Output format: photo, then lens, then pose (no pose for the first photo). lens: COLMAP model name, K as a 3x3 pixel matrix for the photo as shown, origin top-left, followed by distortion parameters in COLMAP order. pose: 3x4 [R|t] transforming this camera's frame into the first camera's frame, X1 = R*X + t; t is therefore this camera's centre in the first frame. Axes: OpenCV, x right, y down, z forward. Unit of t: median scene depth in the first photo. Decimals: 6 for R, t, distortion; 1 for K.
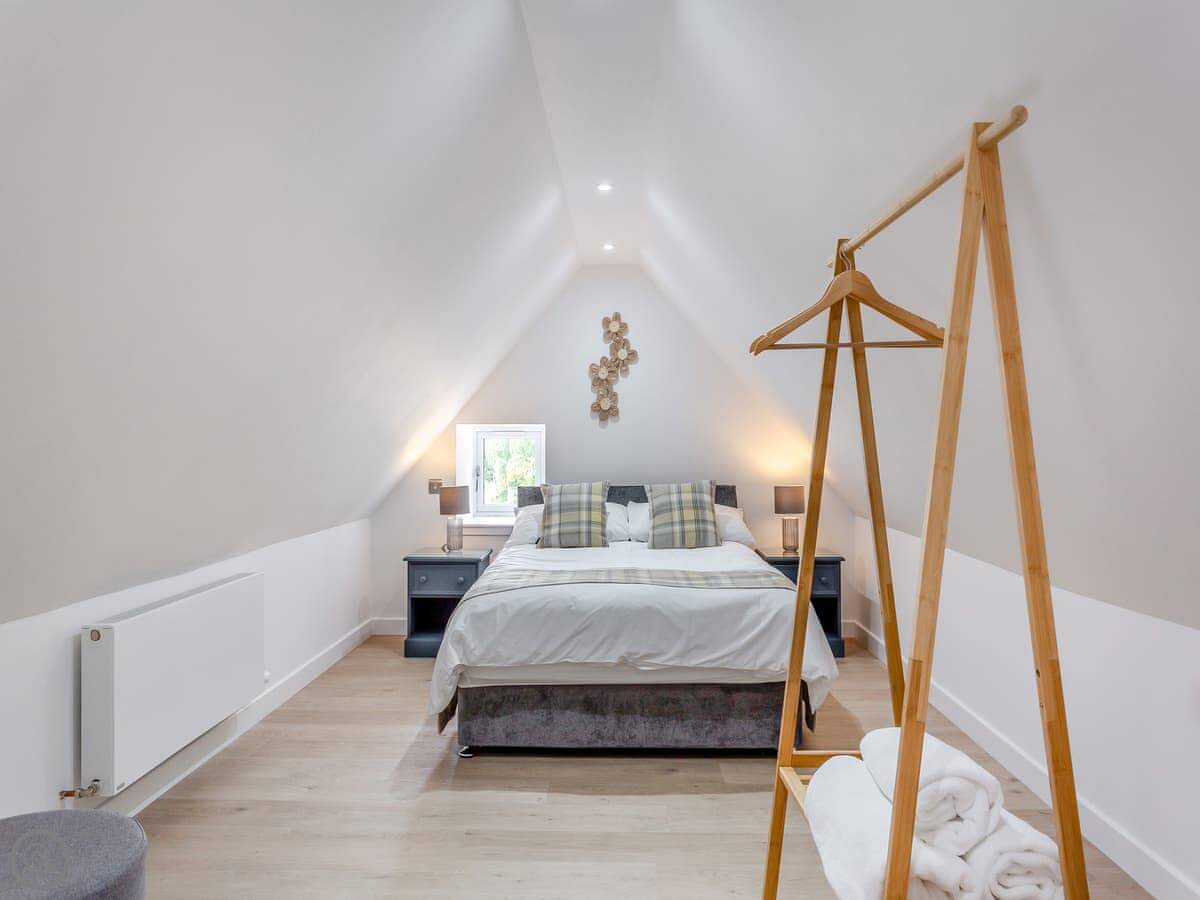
lens RADIAL K [[785.6, 0, 600.0], [0, 785.6, 450.0], [0, 0, 1]] dist [-0.001539, 0.000699]
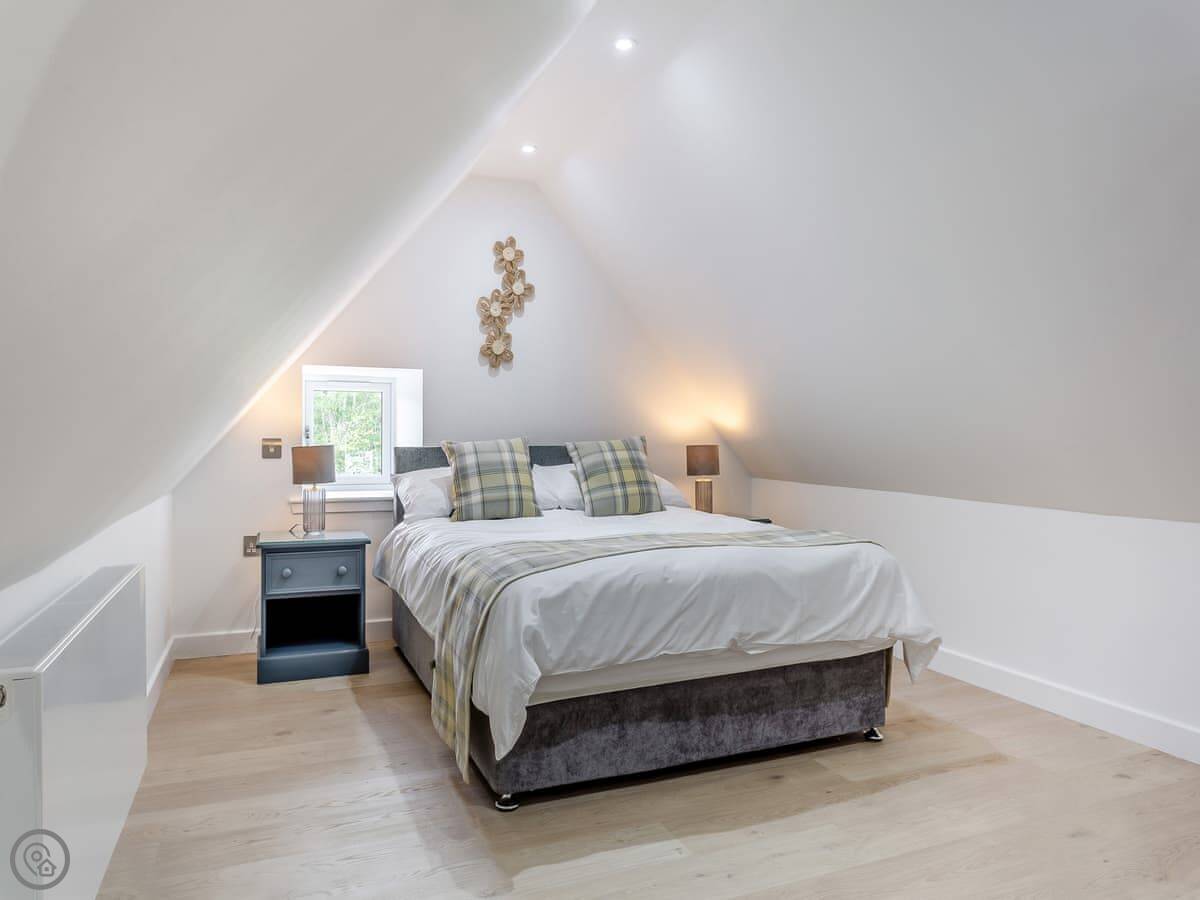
lens RADIAL K [[785.6, 0, 600.0], [0, 785.6, 450.0], [0, 0, 1]] dist [-0.001539, 0.000699]
pose [[0.914117, -0.003441, 0.405437, -0.262480], [-0.000019, 0.999964, 0.008528, 0.047963], [-0.405452, -0.007804, 0.914083, 0.236399]]
